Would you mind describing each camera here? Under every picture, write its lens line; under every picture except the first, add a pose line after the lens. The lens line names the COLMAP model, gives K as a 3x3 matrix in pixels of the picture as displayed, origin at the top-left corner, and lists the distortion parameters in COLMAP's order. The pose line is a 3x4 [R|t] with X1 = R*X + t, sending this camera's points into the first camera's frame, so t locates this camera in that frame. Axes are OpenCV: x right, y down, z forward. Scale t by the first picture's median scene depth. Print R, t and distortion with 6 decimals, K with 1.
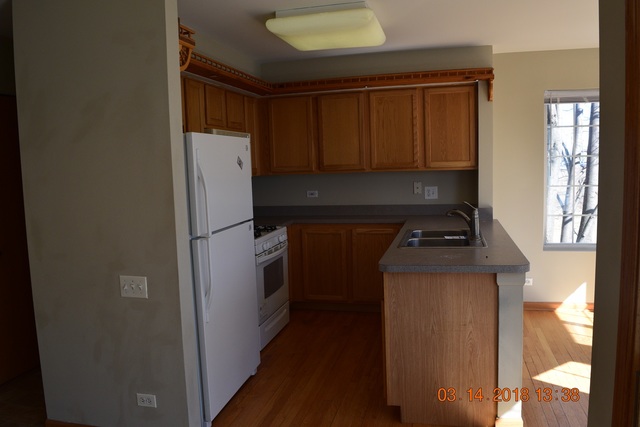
lens RADIAL K [[506.7, 0, 320.0], [0, 506.7, 213.5], [0, 0, 1]] dist [-0.089938, 0.005501]
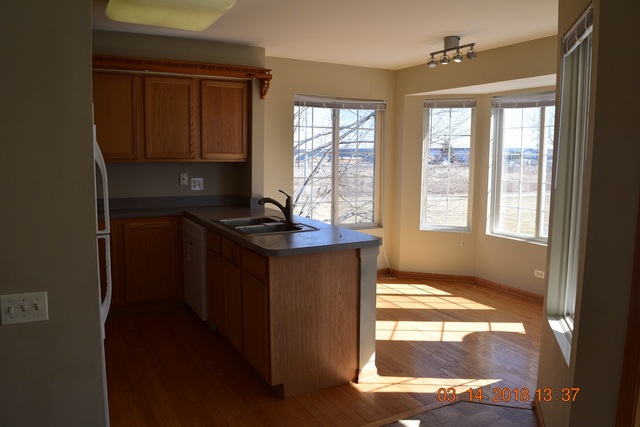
lens RADIAL K [[506.7, 0, 320.0], [0, 506.7, 213.5], [0, 0, 1]] dist [-0.089938, 0.005501]
pose [[0.735156, -0.038882, 0.676782, -0.310482], [0.033604, 0.999217, 0.020904, 0.005200], [-0.677064, 0.007376, 0.735887, 0.106520]]
